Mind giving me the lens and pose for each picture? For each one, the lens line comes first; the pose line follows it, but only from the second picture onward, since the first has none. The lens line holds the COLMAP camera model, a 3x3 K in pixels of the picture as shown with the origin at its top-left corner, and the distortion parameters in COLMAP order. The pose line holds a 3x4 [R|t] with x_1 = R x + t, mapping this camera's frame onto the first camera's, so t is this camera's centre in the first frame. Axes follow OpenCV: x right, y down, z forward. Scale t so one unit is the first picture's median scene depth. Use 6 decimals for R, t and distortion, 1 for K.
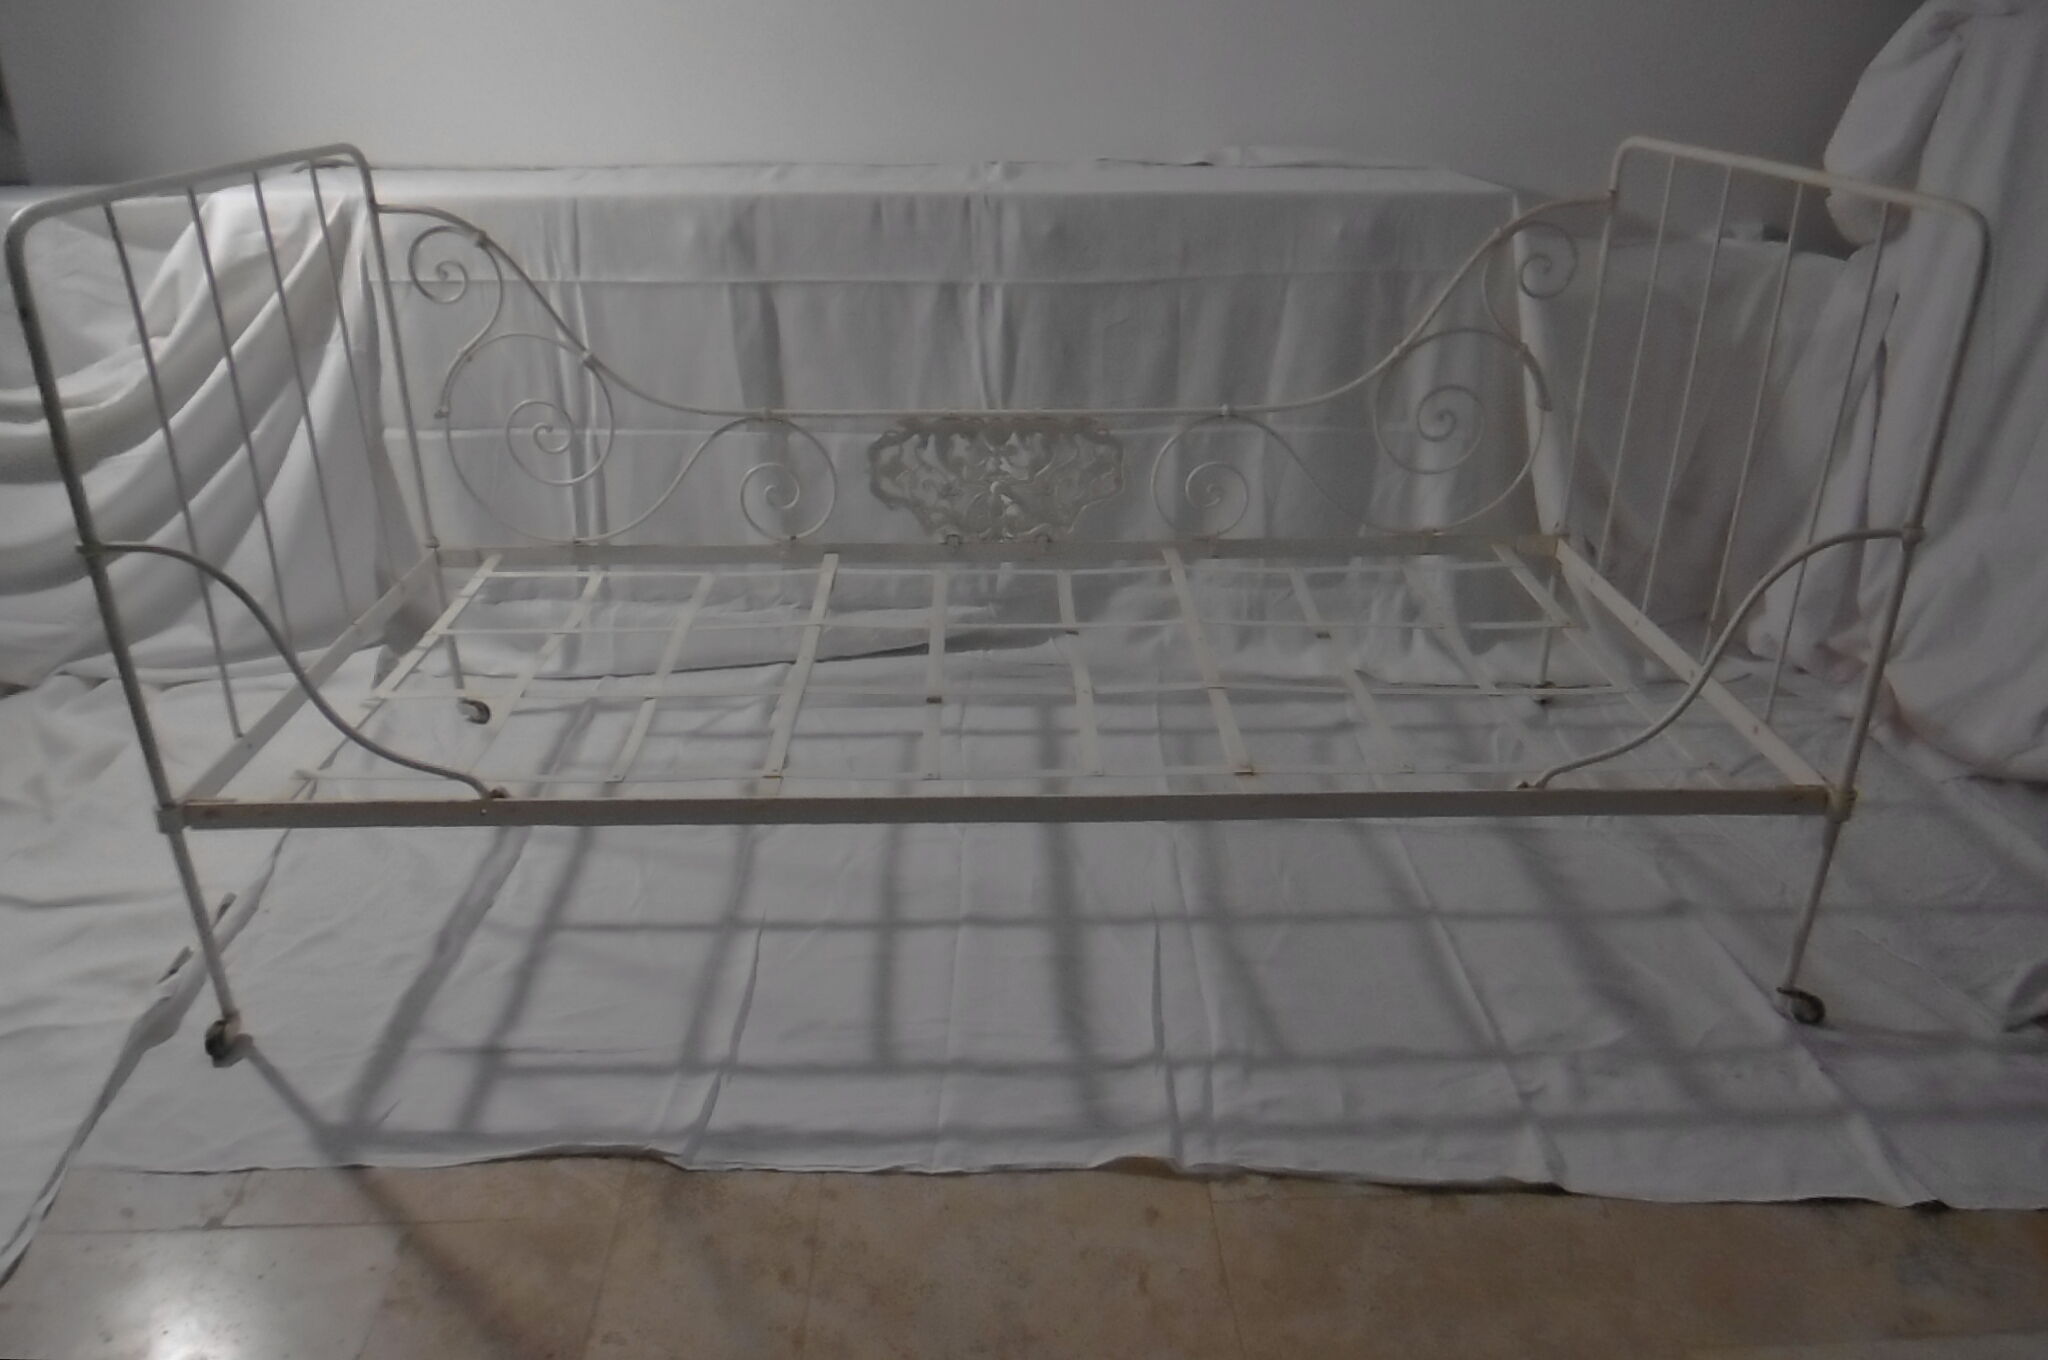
lens RADIAL K [[1522.7, 0, 1021.1], [0, 1522.7, 695.8], [0, 0, 1]] dist [-0.010142, 0.013818]
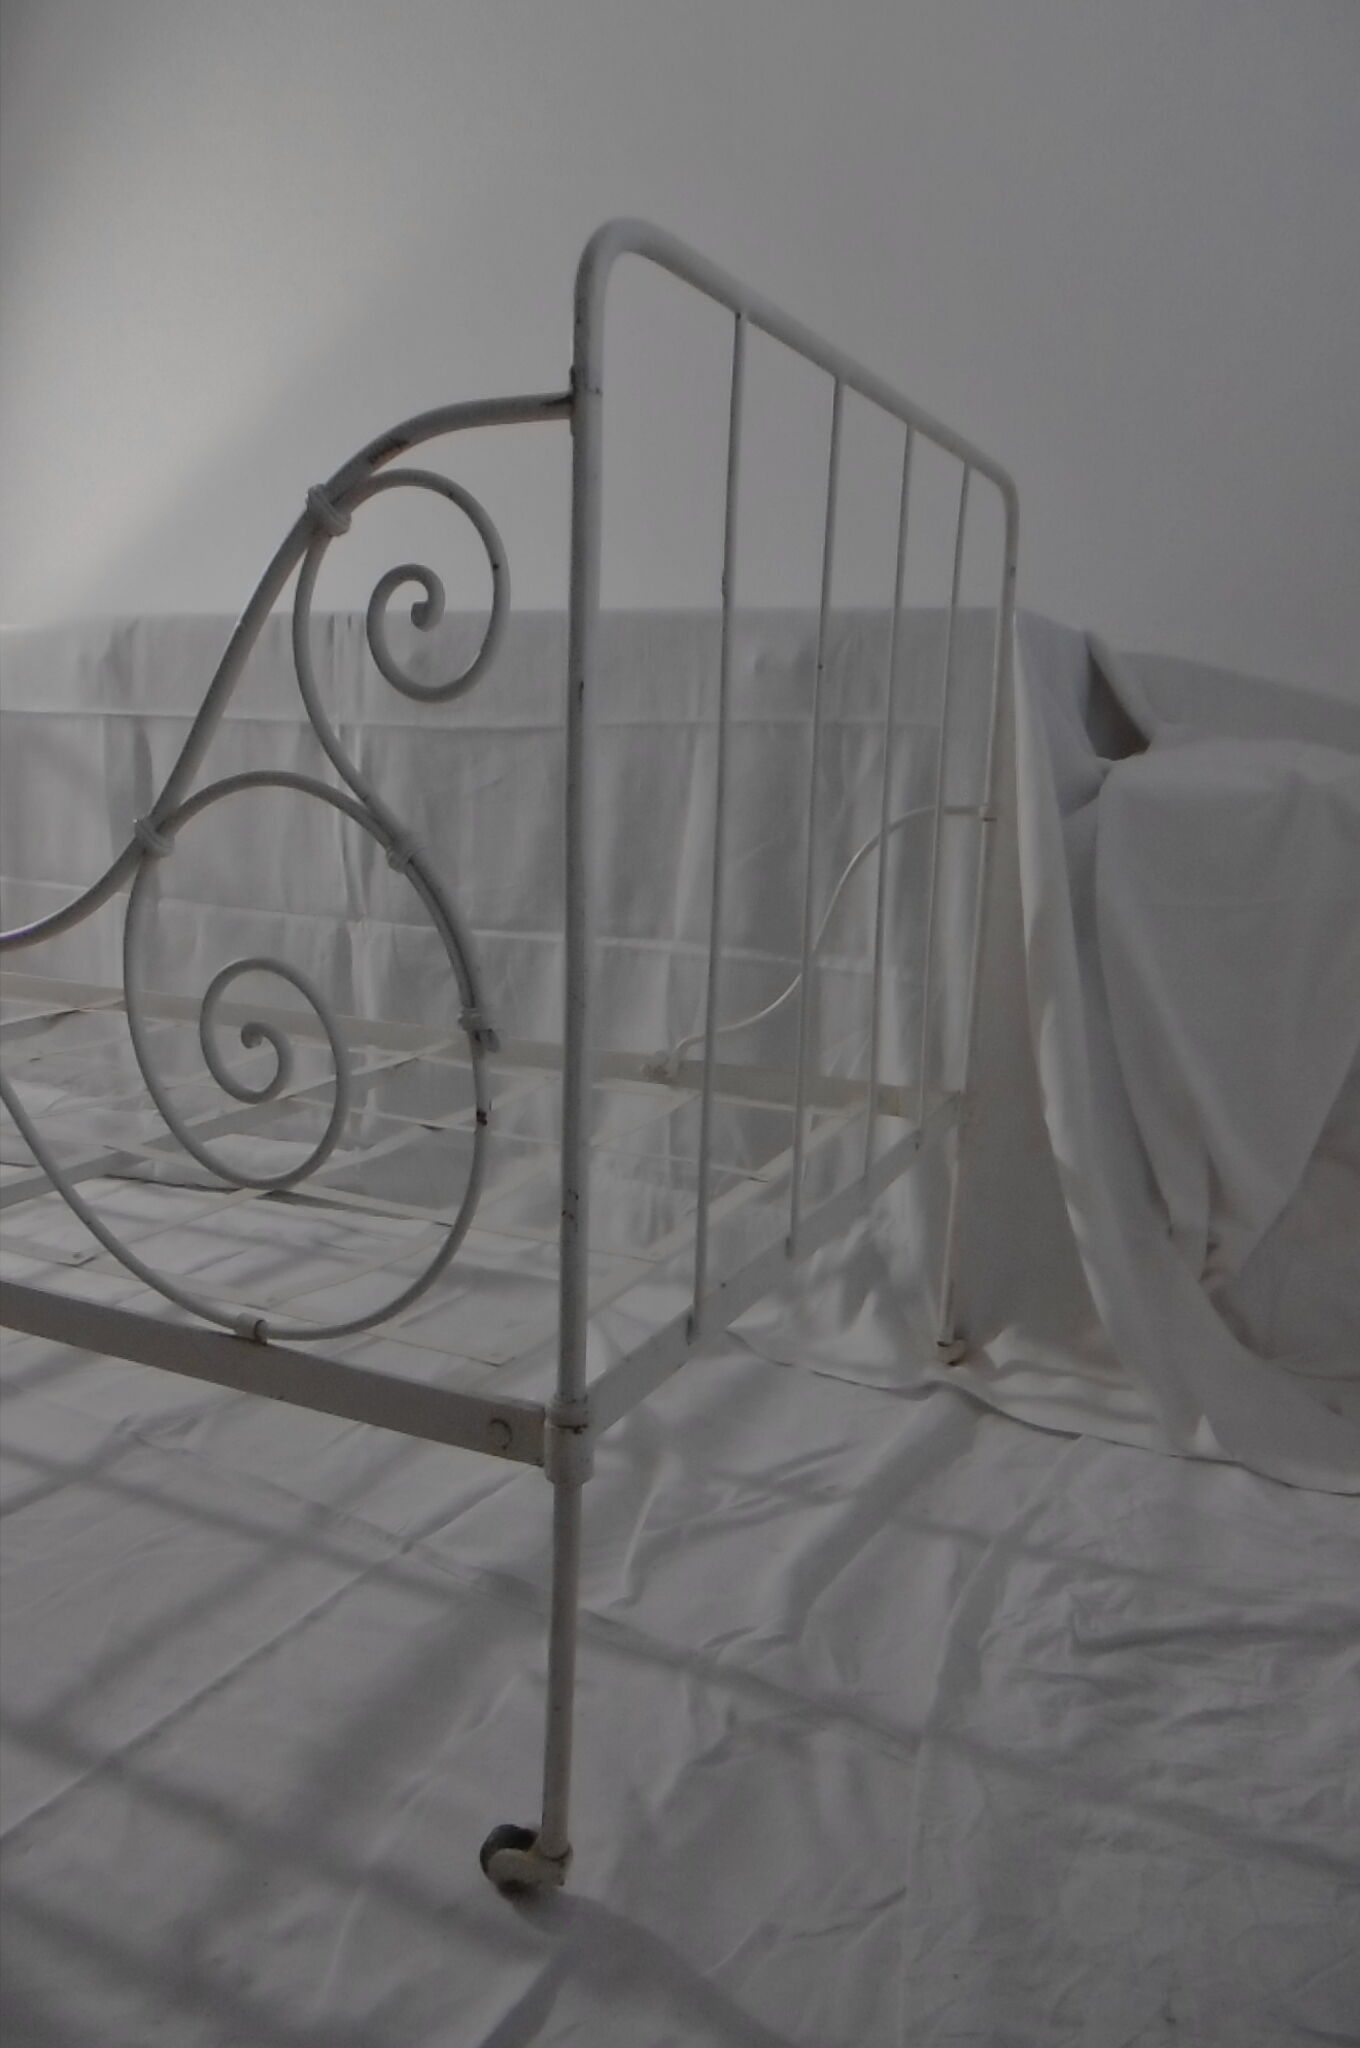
lens RADIAL K [[1522.7, 0, 682.4], [0, 1522.7, 1067.4], [0, 0, 1]] dist [-0.010142, 0.013818]
pose [[0.875426, 0.126681, -0.466456, 0.522358], [-0.223694, 0.961660, -0.158651, -0.016623], [0.428474, 0.243231, 0.870200, 0.443011]]
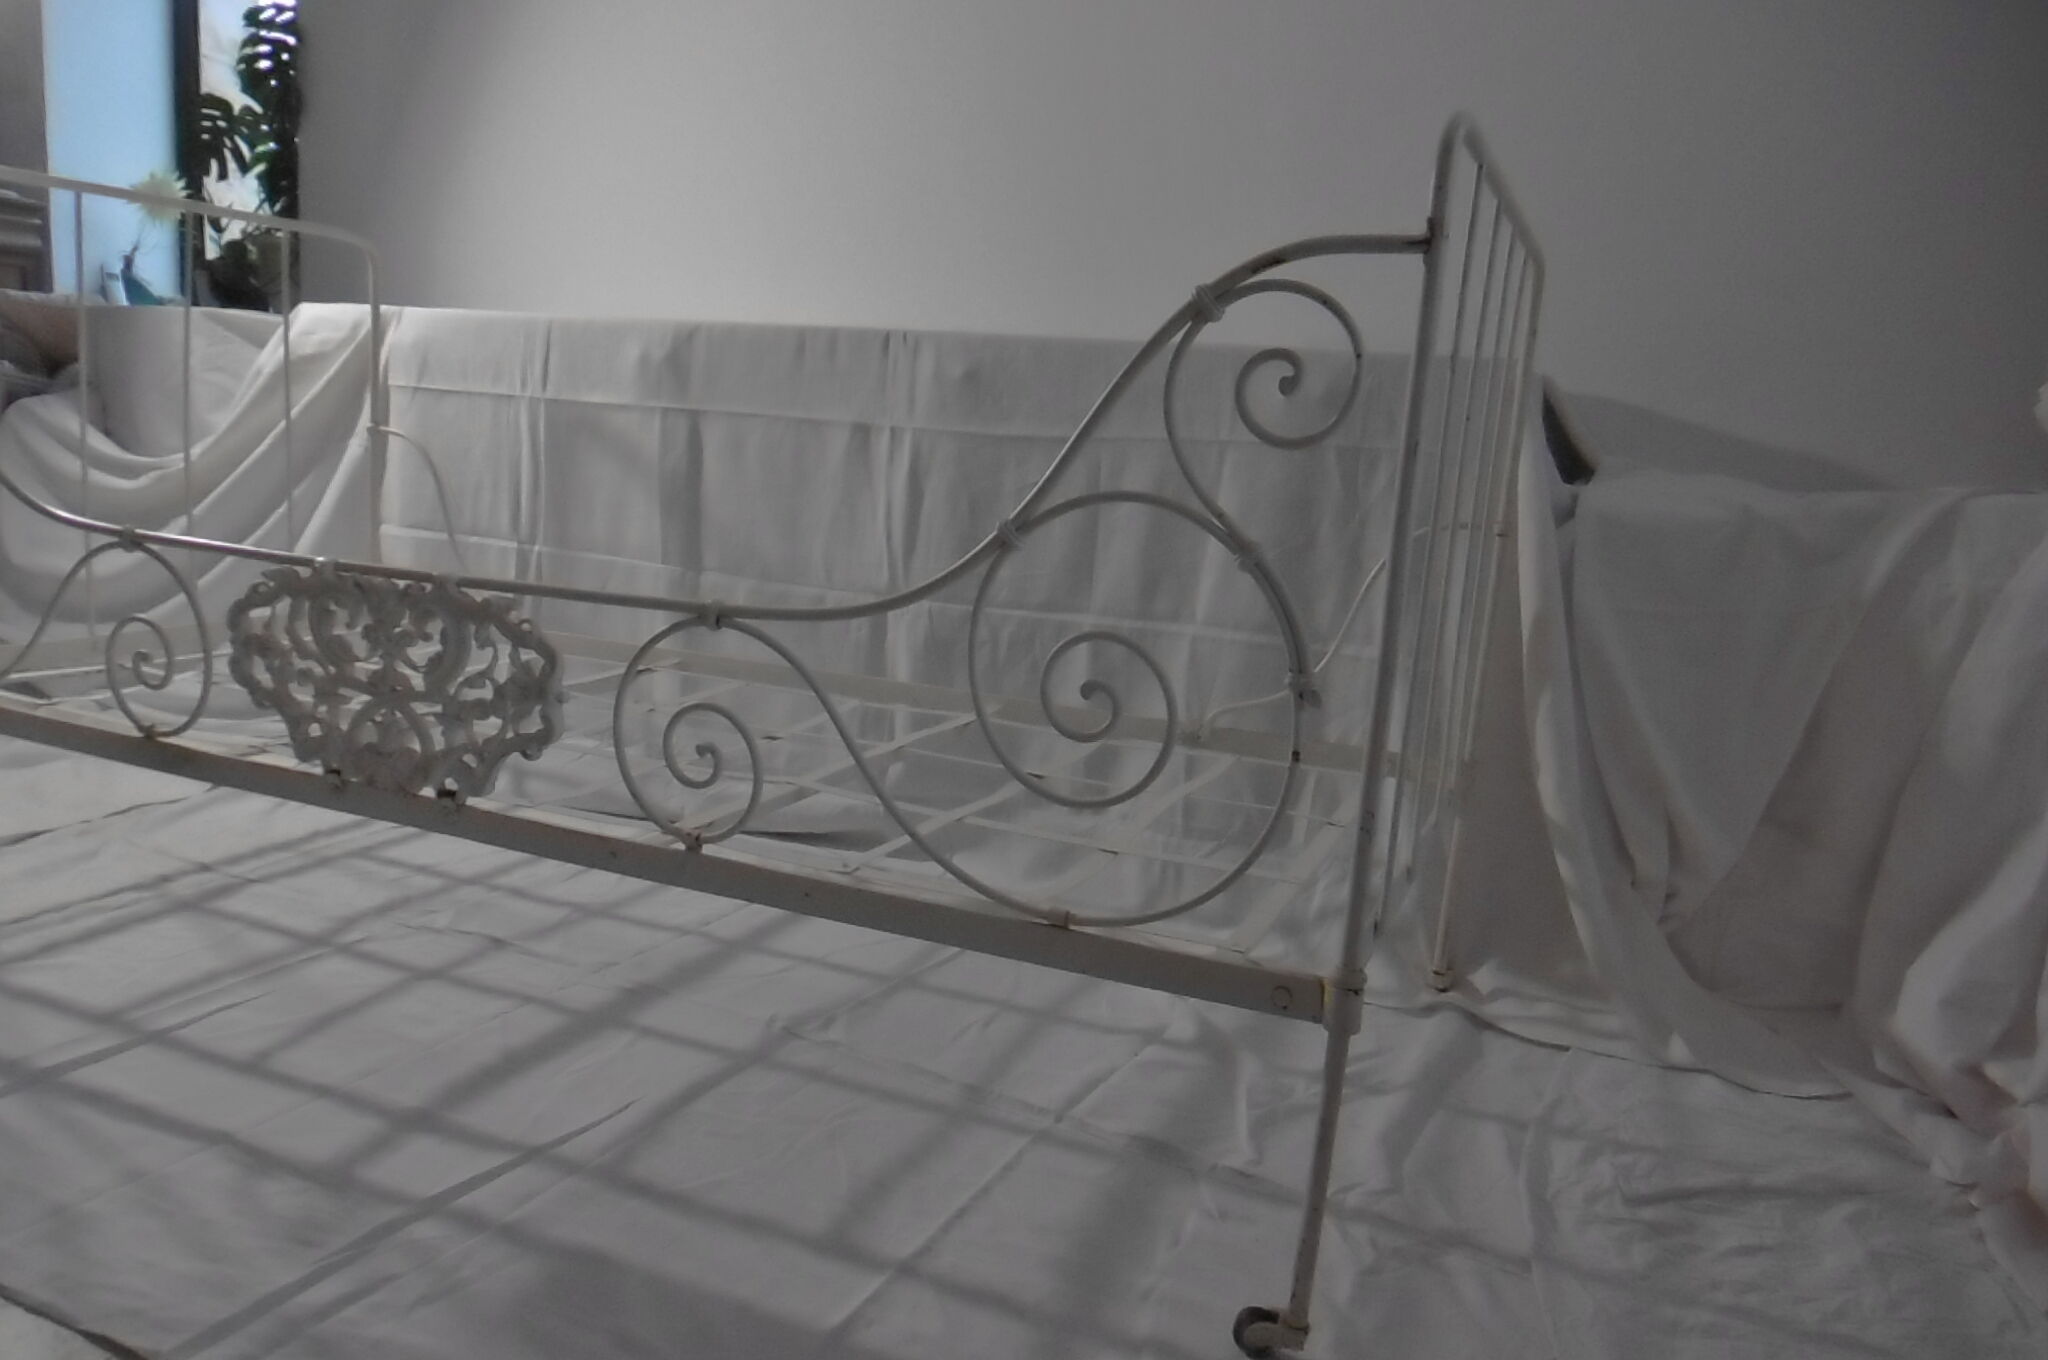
lens RADIAL K [[1522.7, 0, 1008.7], [0, 1522.7, 681.4], [0, 0, 1]] dist [-0.010142, 0.013818]
pose [[0.892981, 0.132492, -0.430152, 0.446841], [-0.244520, 0.945168, -0.216491, 0.048742], [0.377882, 0.298503, 0.876414, 0.288888]]
